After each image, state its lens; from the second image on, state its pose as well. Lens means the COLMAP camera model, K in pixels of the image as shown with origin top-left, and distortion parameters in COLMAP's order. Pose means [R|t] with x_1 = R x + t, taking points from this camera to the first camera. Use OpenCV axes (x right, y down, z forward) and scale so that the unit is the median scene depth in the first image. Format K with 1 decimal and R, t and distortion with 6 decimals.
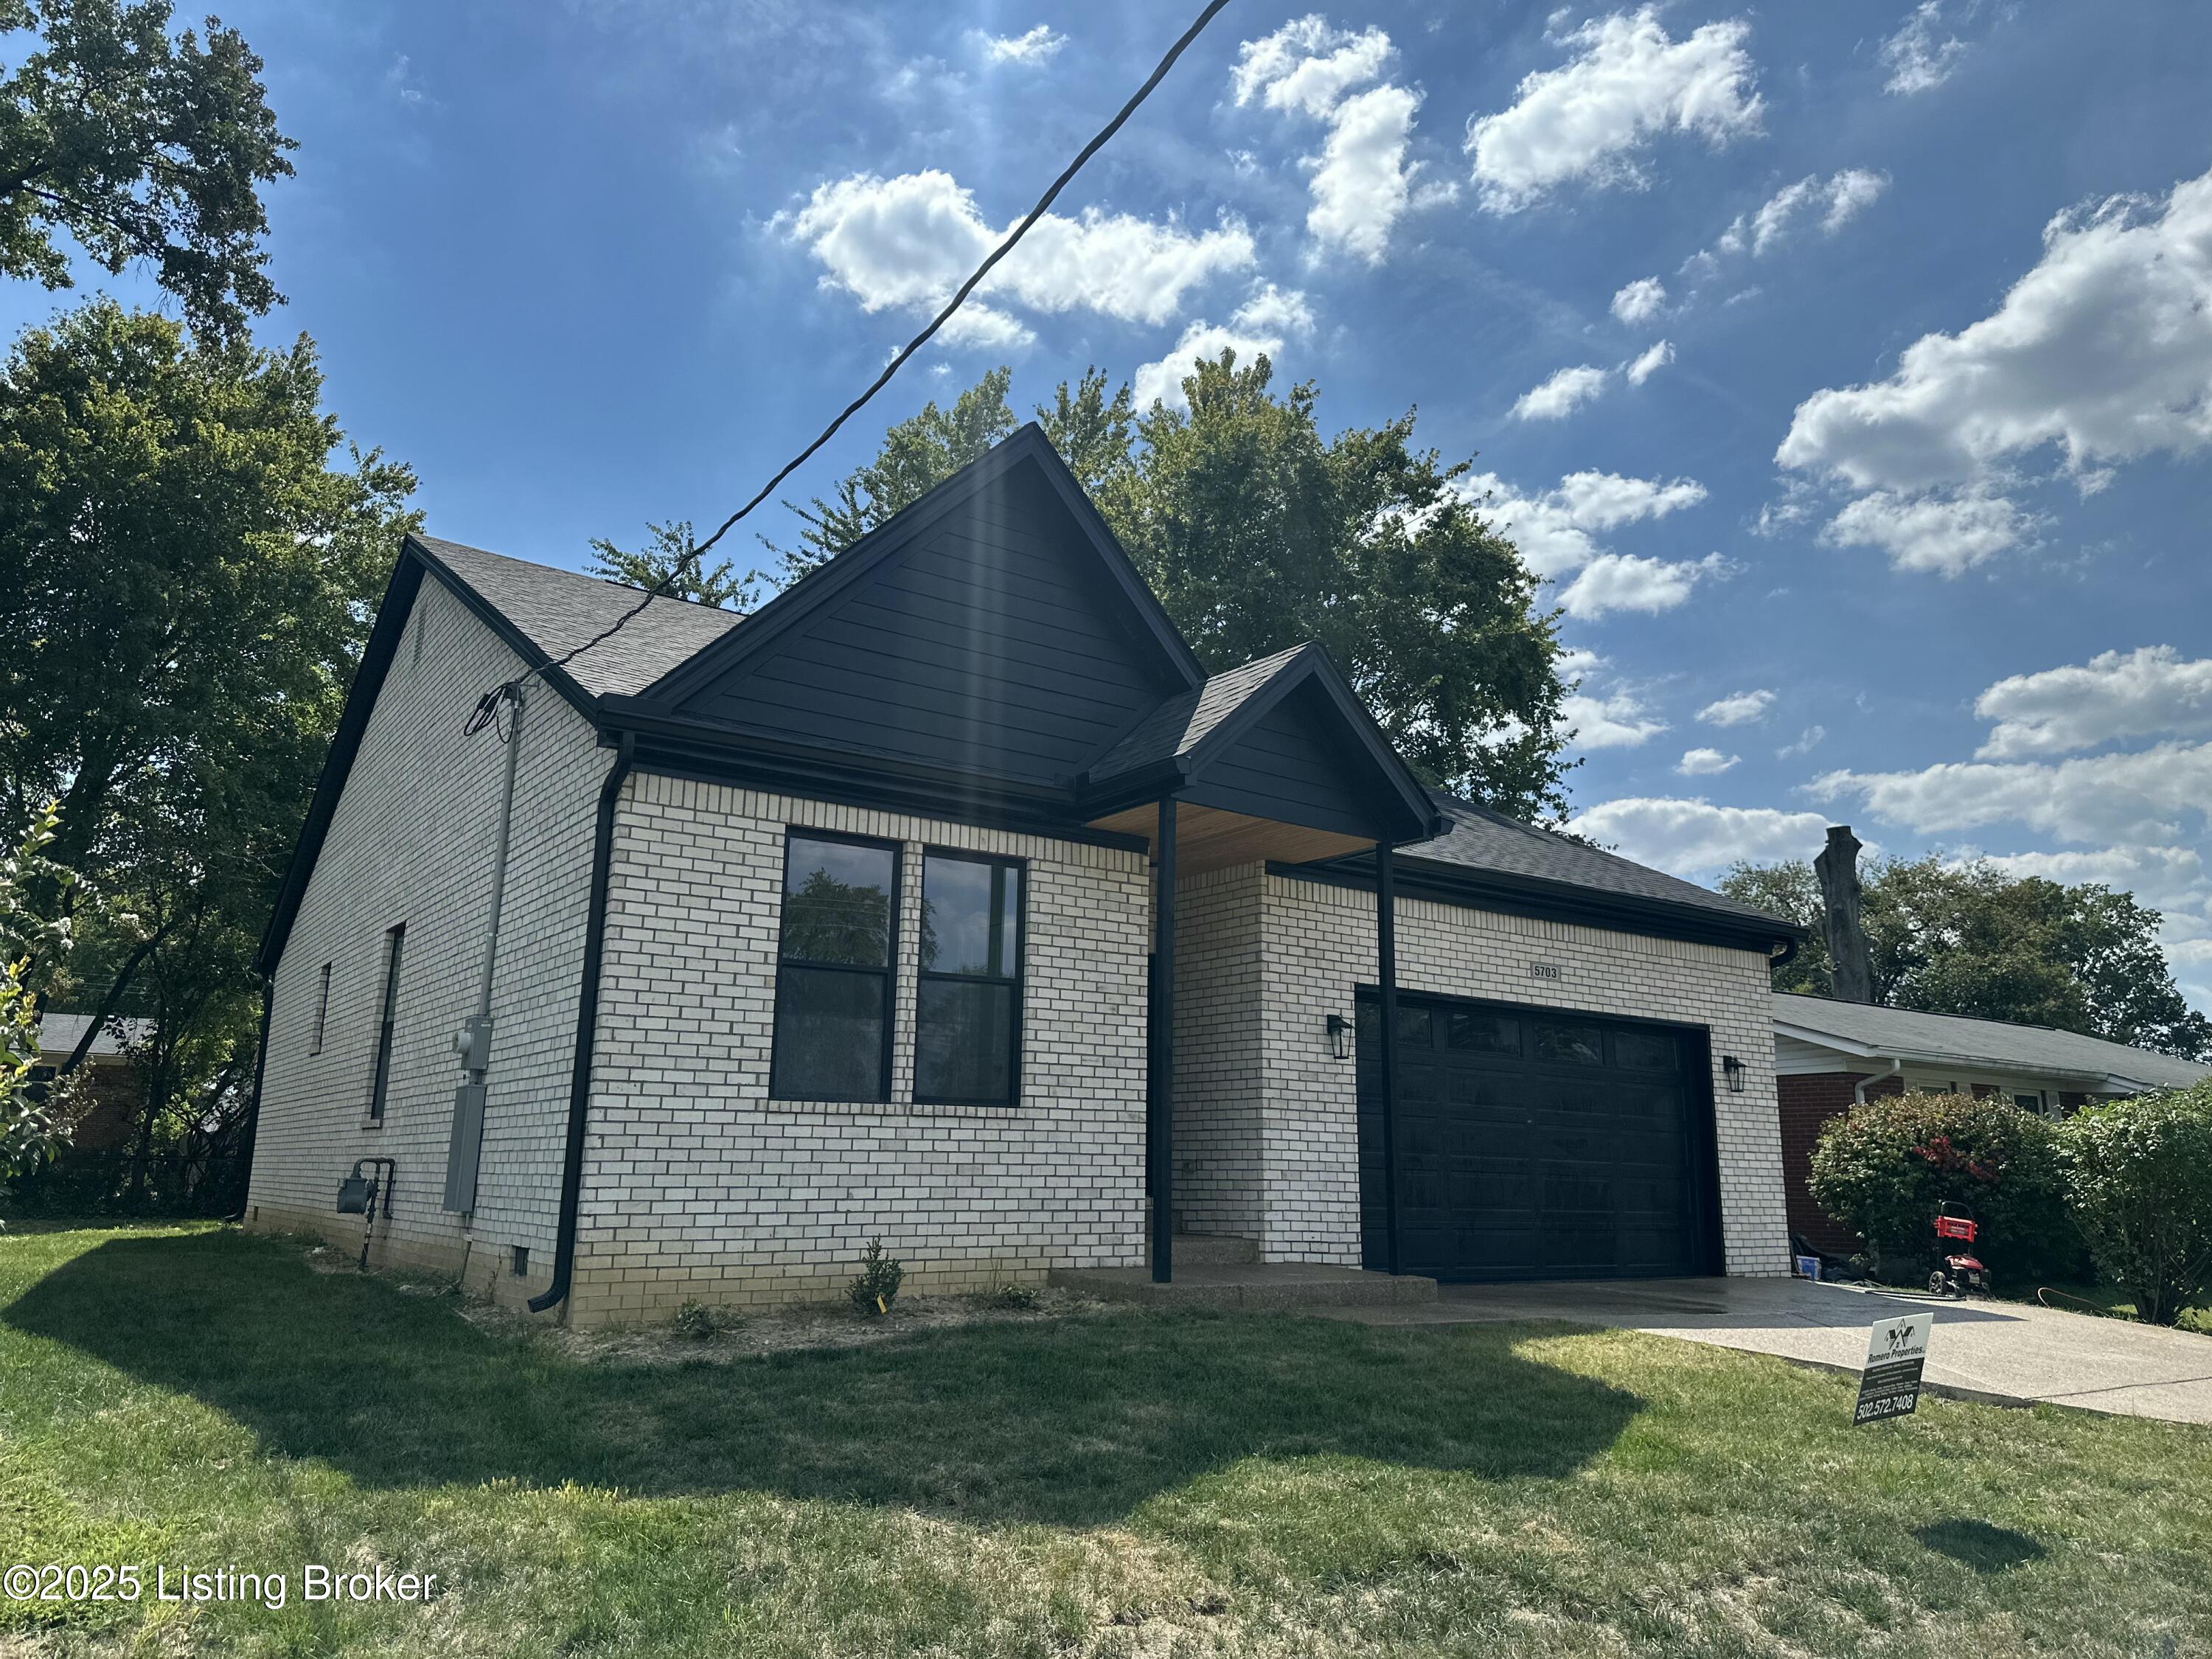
lens RADIAL K [[1552.9, 0, 1098.3], [0, 1552.9, 815.9], [0, 0, 1]] dist [0.158428, -0.121179]
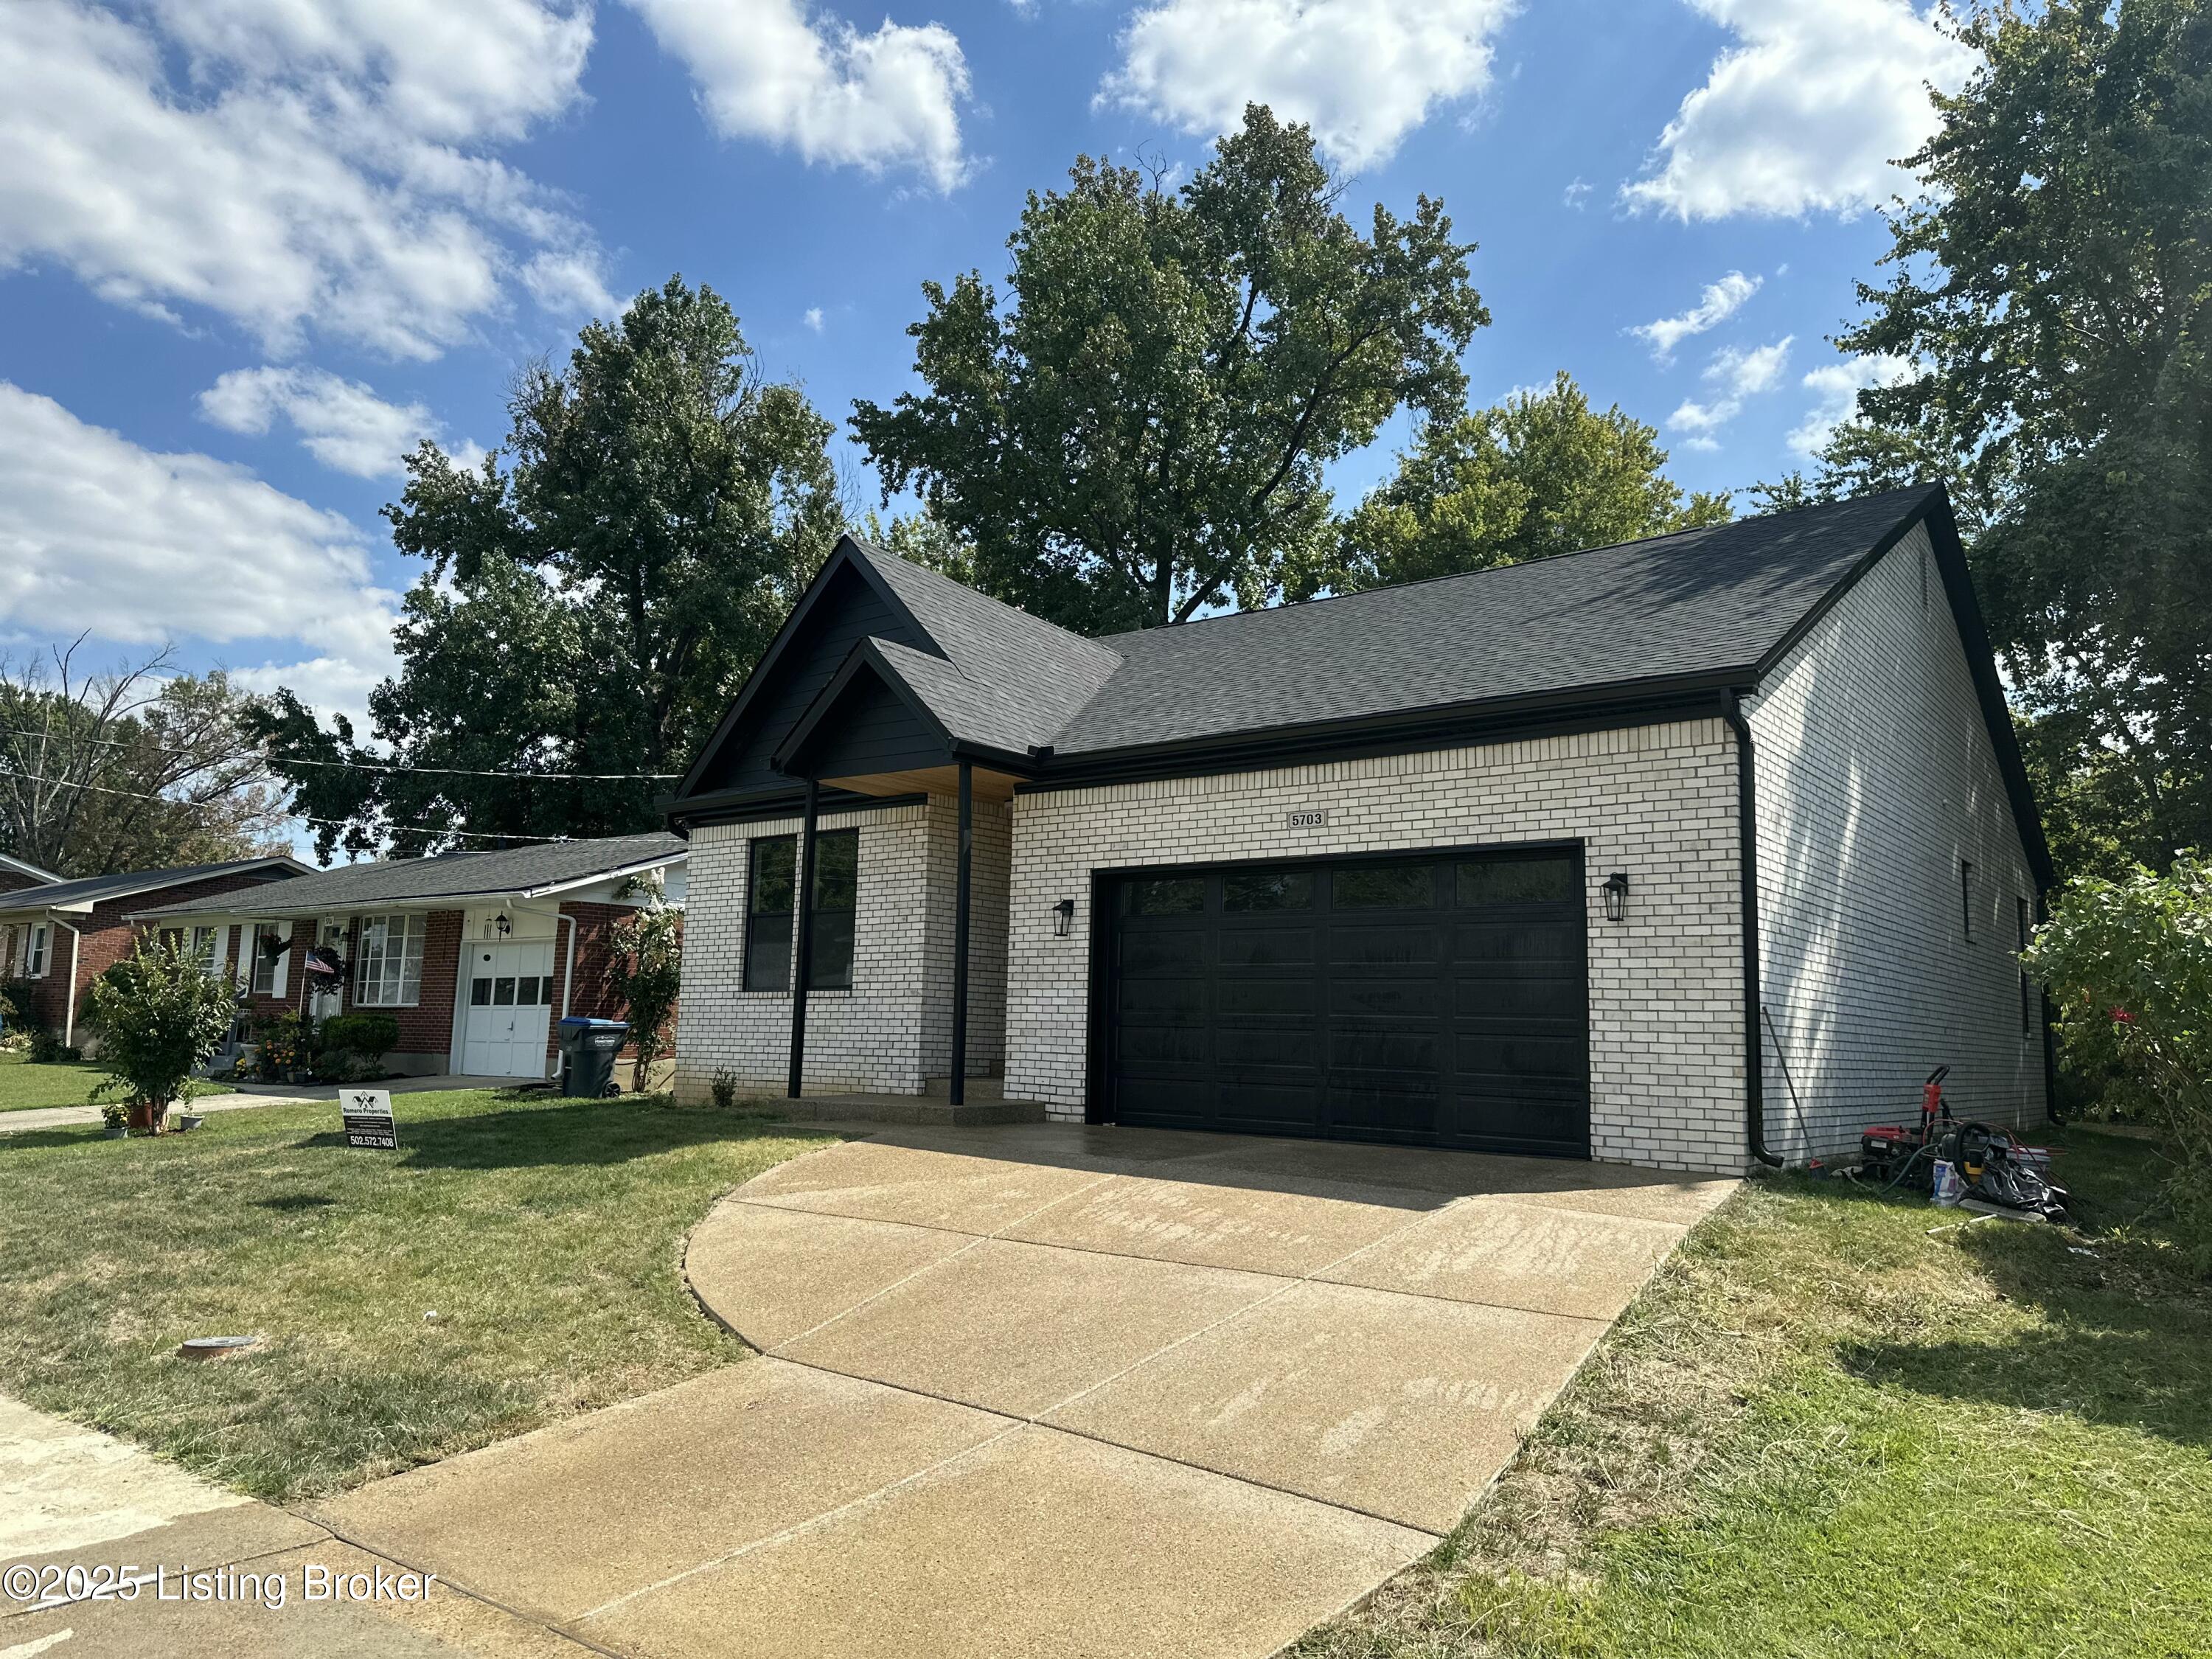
lens RADIAL K [[1552.9, 0, 1098.3], [0, 1552.9, 815.9], [0, 0, 1]] dist [0.158428, -0.121179]
pose [[0.271211, -0.152216, -0.950408, 1.321300], [0.190815, 0.976321, -0.101915, 0.195255], [0.943416, -0.153711, 0.293834, 0.705397]]
